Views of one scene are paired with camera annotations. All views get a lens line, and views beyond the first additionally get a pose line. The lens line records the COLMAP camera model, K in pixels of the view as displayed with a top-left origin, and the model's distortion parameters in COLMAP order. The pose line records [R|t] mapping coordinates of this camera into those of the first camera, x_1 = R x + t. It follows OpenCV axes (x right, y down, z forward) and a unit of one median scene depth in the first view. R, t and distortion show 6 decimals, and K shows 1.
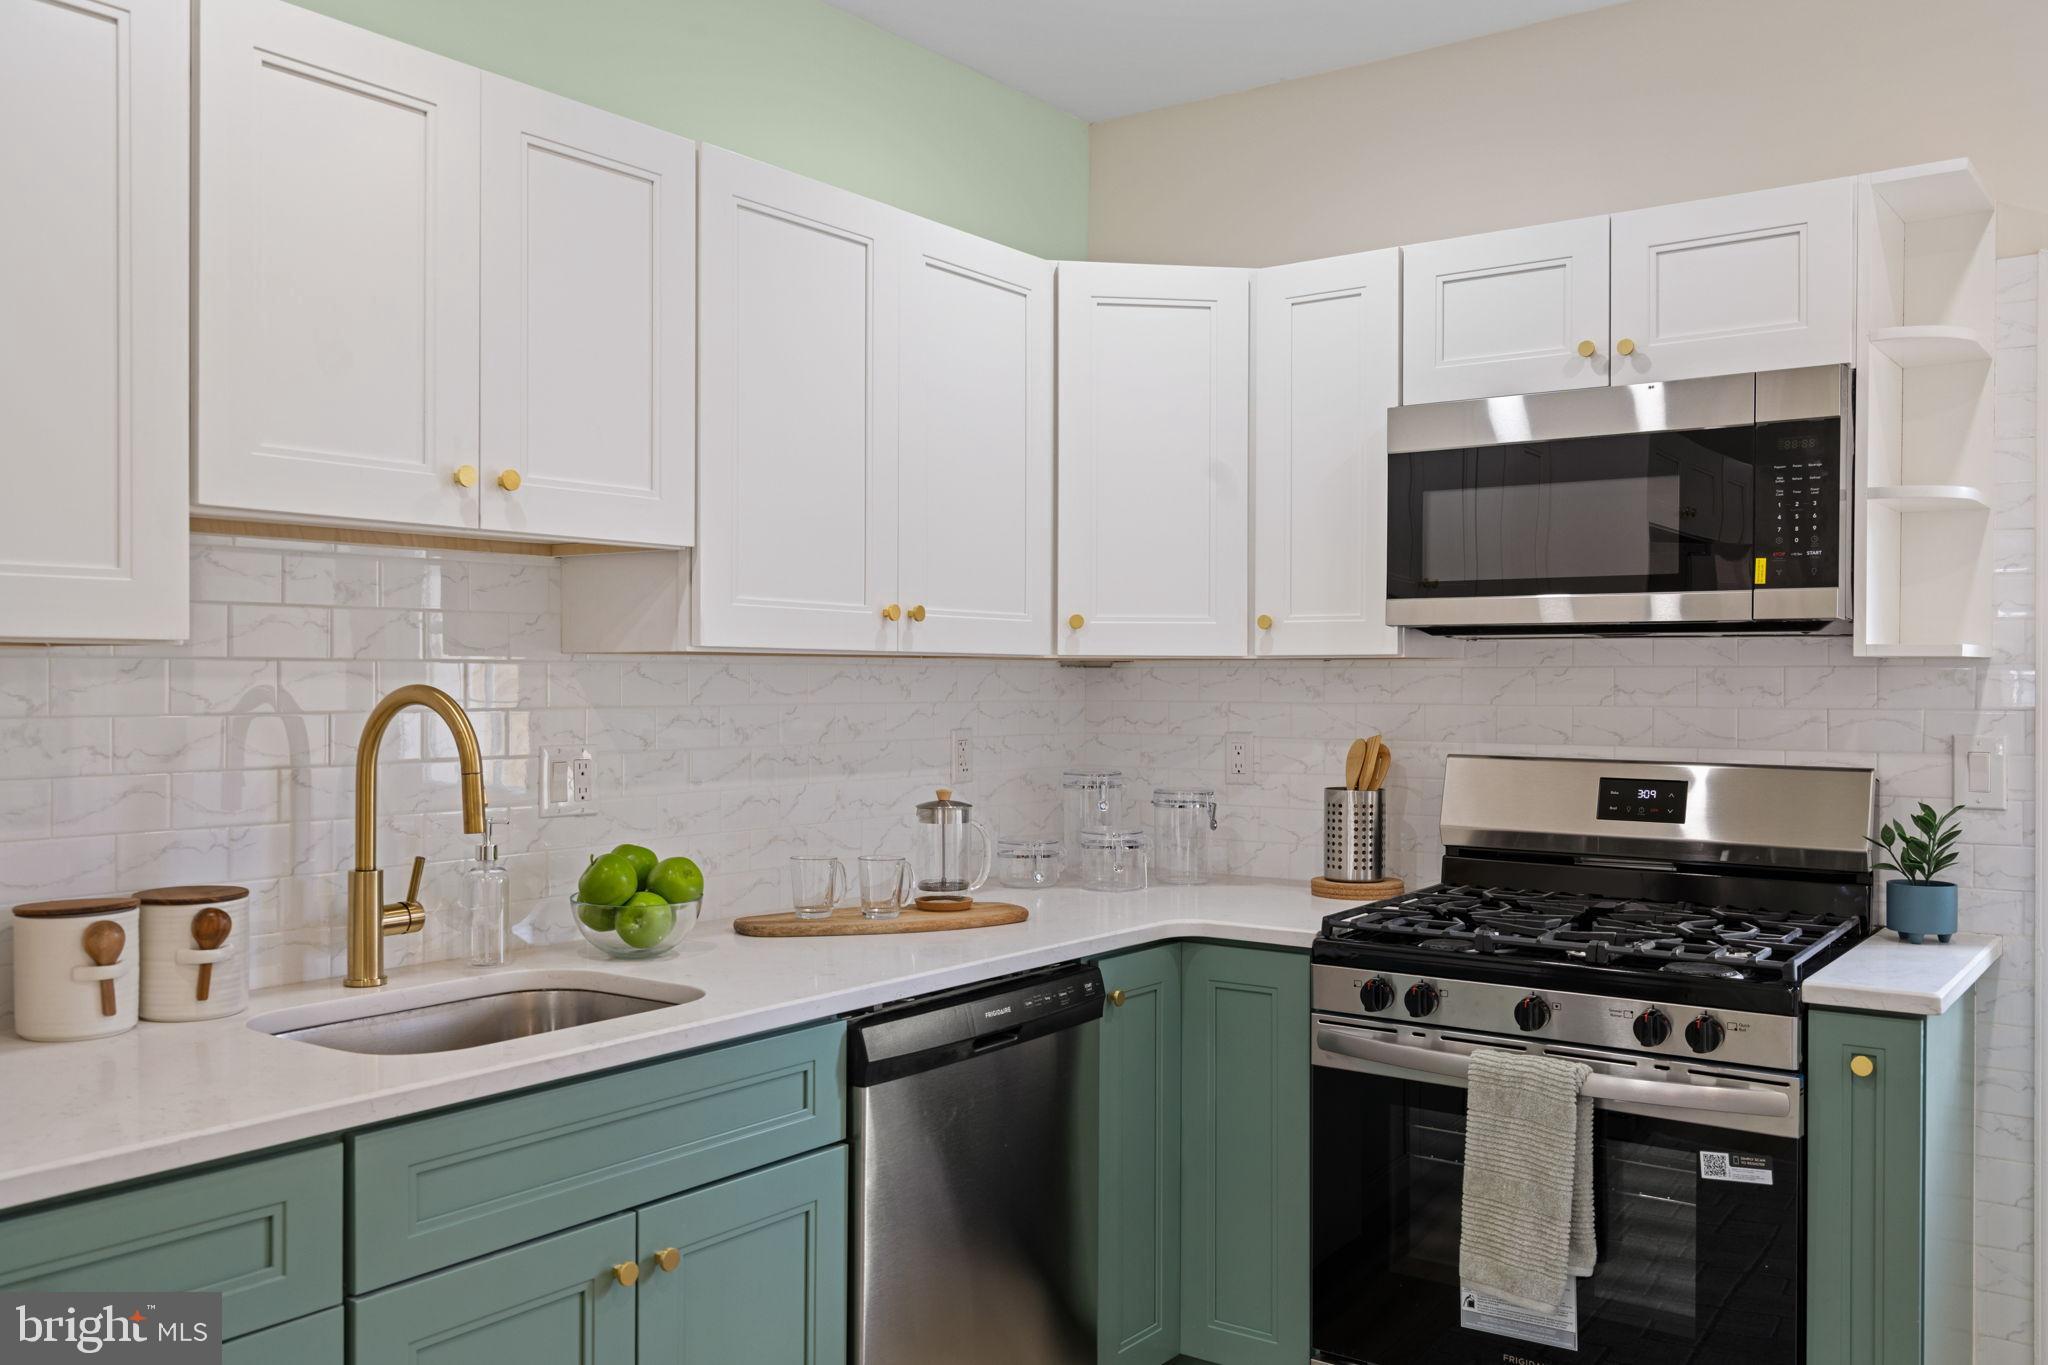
lens RADIAL K [[1725.3, 0, 1020.9], [0, 1725.3, 689.9], [0, 0, 1]] dist [0.002918, 0.003087]
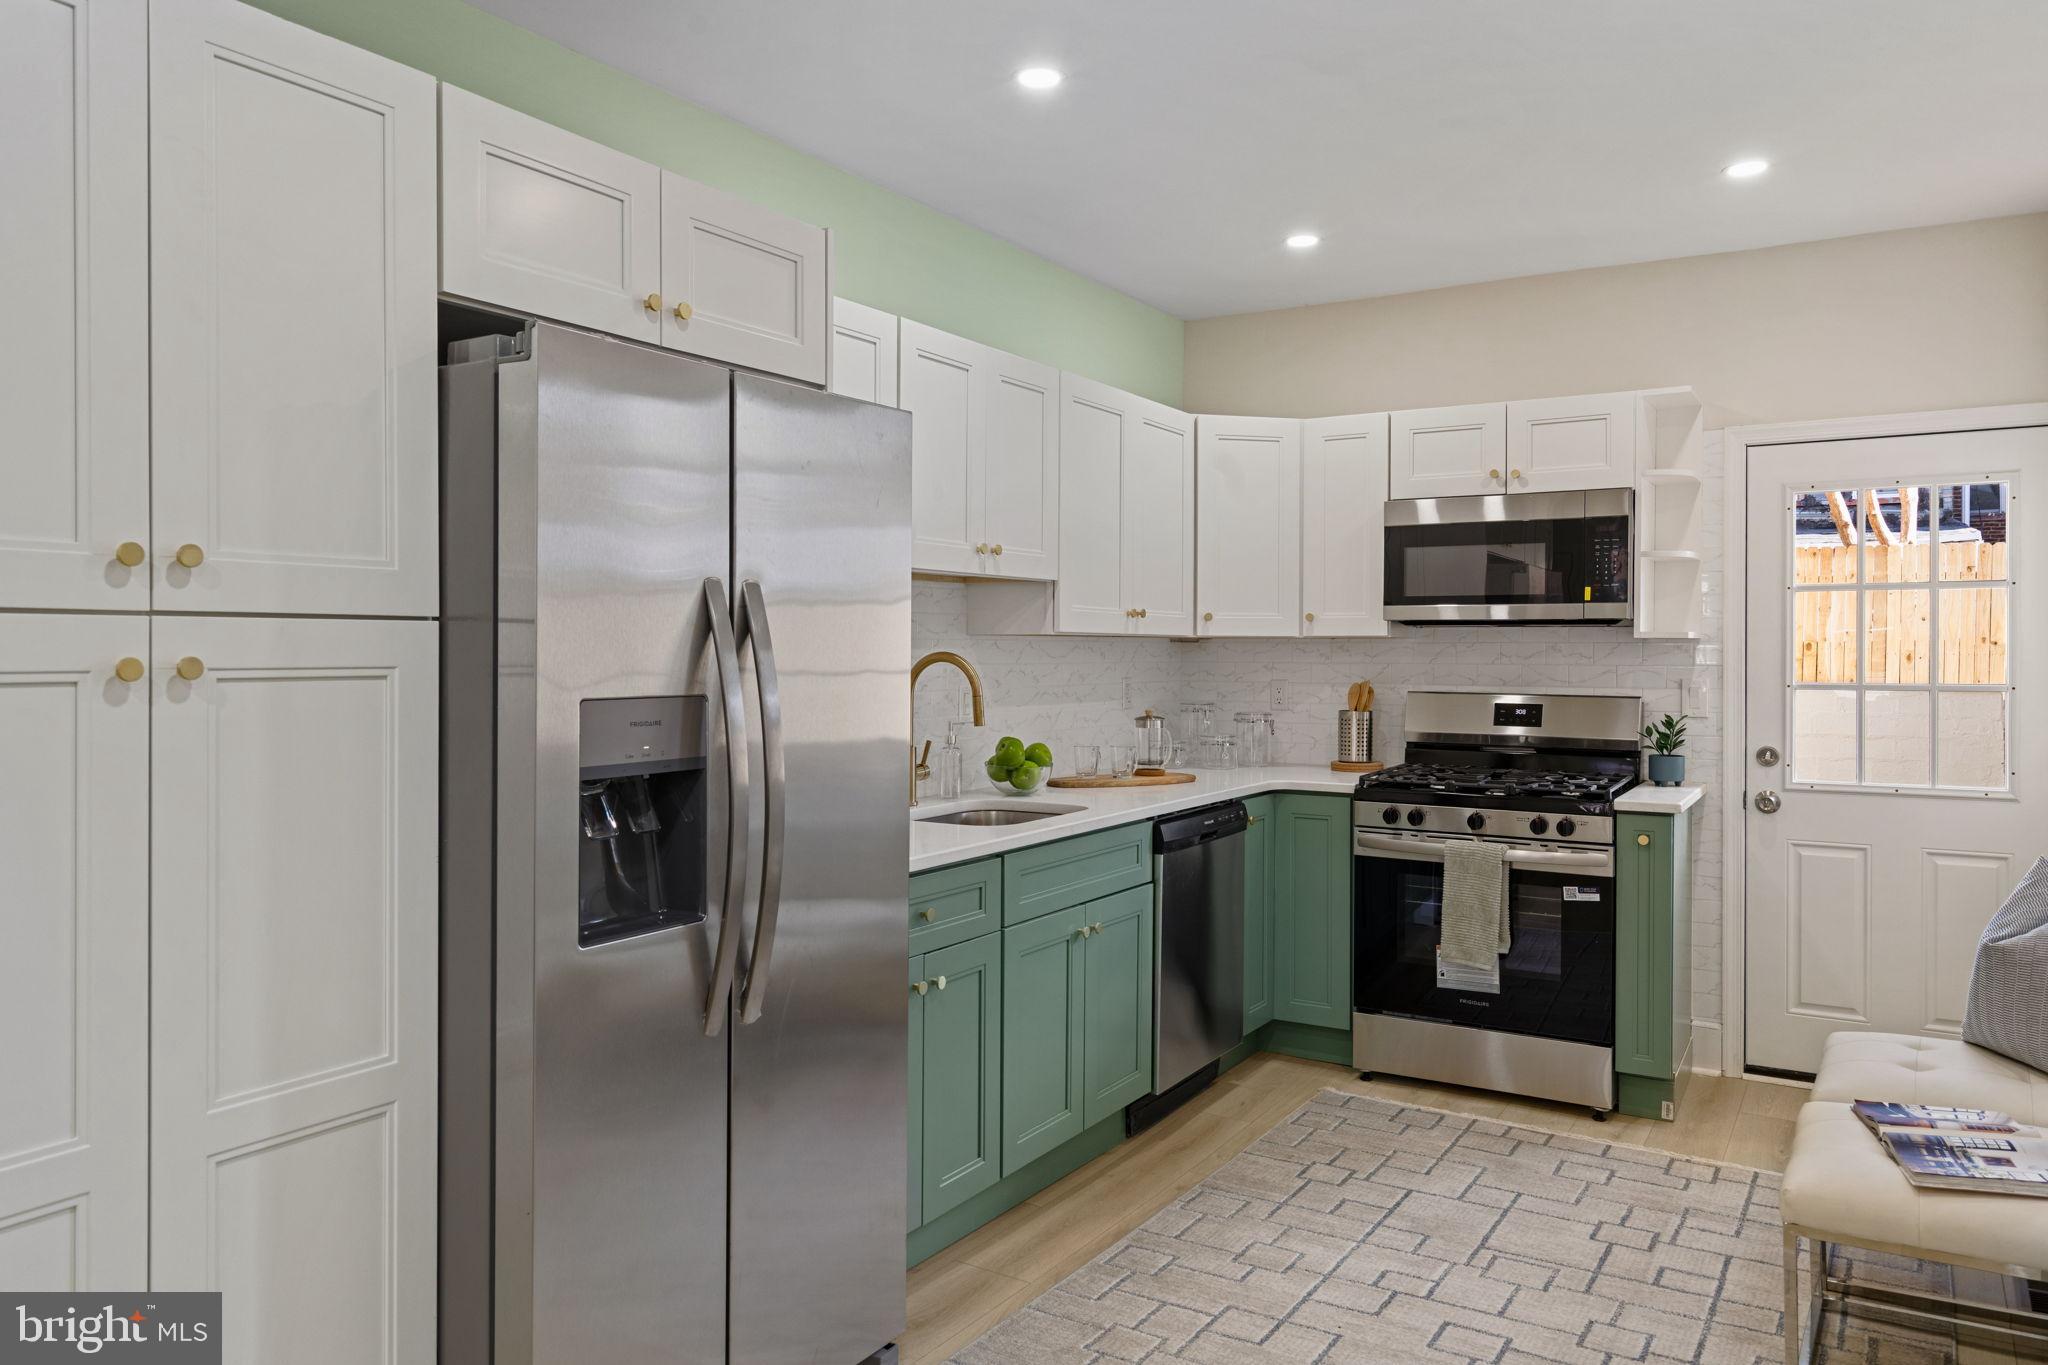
lens RADIAL K [[1409.0, 0, 1027.7], [0, 1409.0, 656.2], [0, 0, 1]] dist [0.005682, 0.001906]
pose [[0.996544, 0.000394, 0.083063, -0.324021], [-0.000324, 1.000000, -0.000855, 0.002724], [-0.083063, 0.000825, 0.996544, -0.516511]]
